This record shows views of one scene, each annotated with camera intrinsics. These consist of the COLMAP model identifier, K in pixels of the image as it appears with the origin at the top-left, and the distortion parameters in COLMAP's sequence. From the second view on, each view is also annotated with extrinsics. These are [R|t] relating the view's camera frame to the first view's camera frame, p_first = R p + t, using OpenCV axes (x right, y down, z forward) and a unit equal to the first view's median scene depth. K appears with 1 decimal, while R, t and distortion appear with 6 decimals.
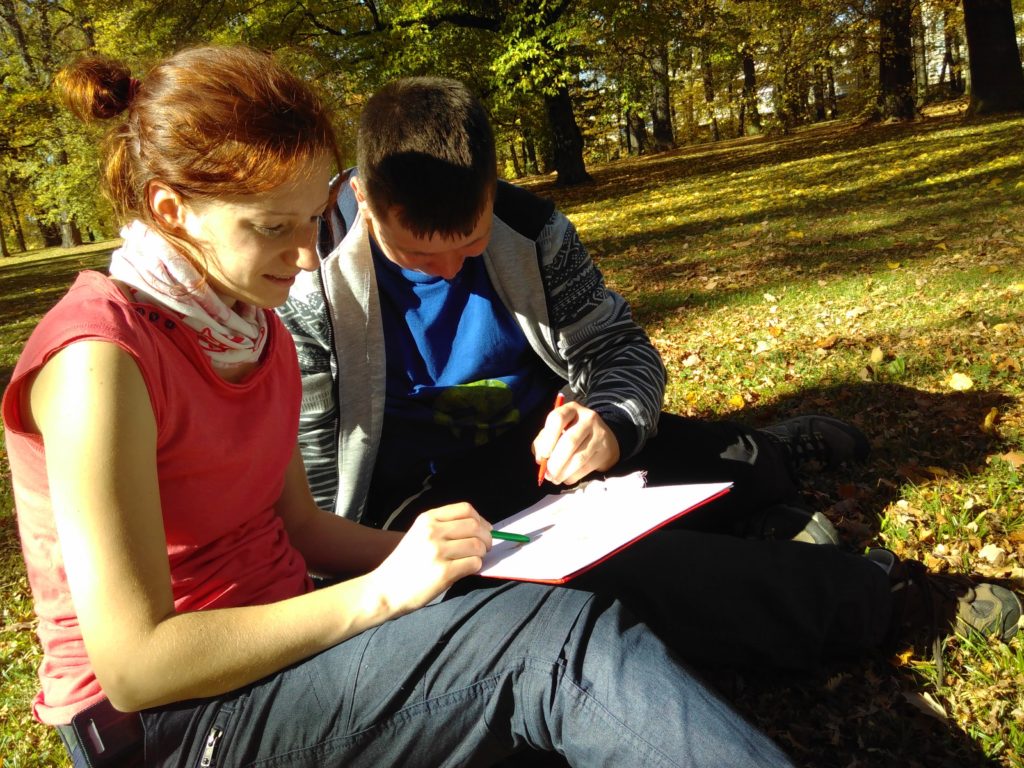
lens RADIAL K [[868.1, 0, 500.5], [0, 868.1, 386.3], [0, 0, 1]] dist [0.086196, -0.136966]
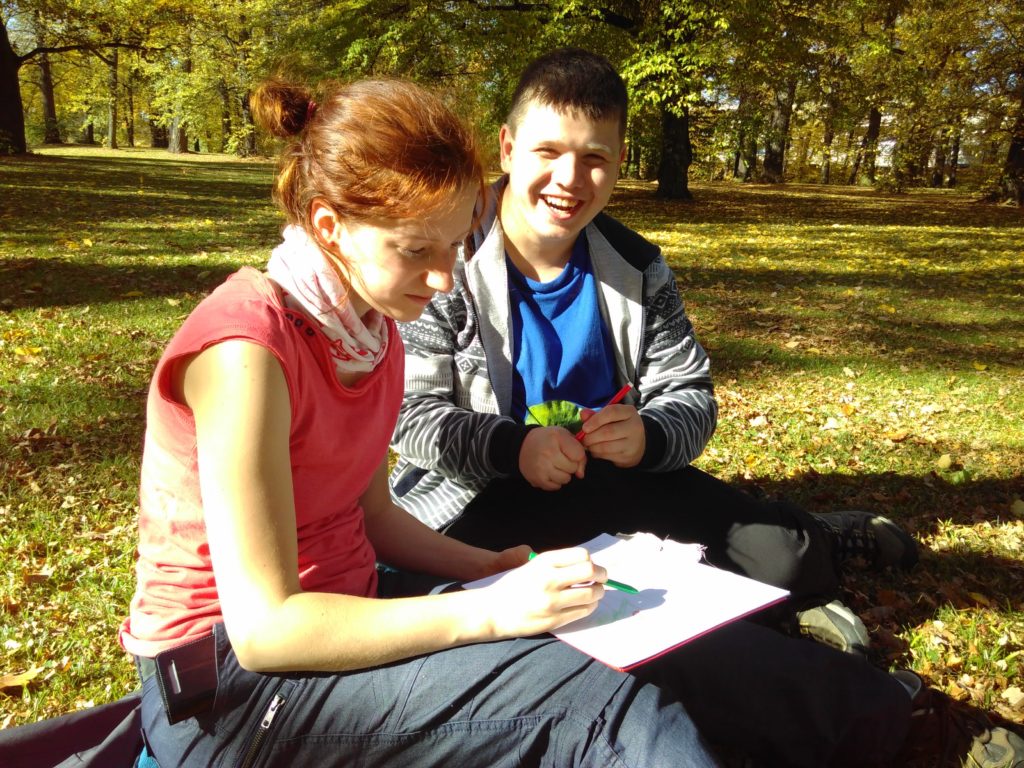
lens RADIAL K [[871.0, 0, 494.8], [0, 871.0, 383.7], [0, 0, 1]] dist [0.051071, -0.080272]
pose [[0.972267, 0.225751, -0.061104, -0.022059], [-0.224786, 0.974152, 0.022329, -0.022689], [0.064565, -0.007974, 0.997882, -0.024148]]
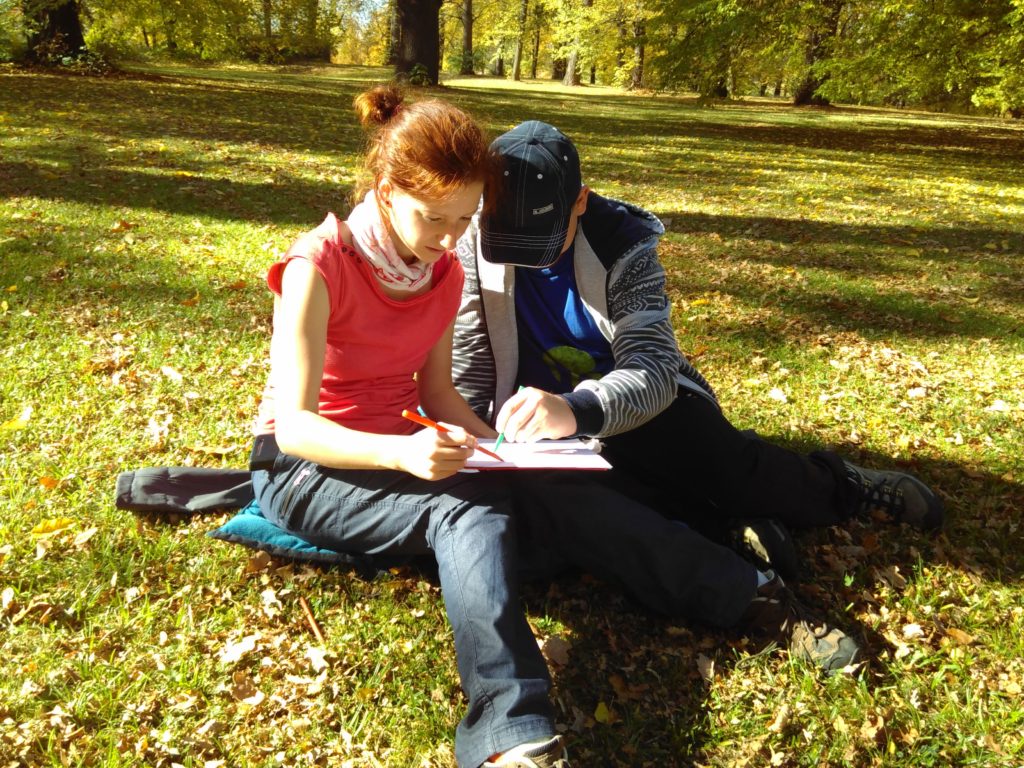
lens RADIAL K [[871.0, 0, 494.8], [0, 871.0, 383.7], [0, 0, 1]] dist [0.051071, -0.080272]
pose [[0.832571, 0.369021, -0.413098, 0.202805], [-0.311294, 0.928574, 0.202104, -0.083029], [0.458173, -0.039671, 0.887978, -0.141191]]
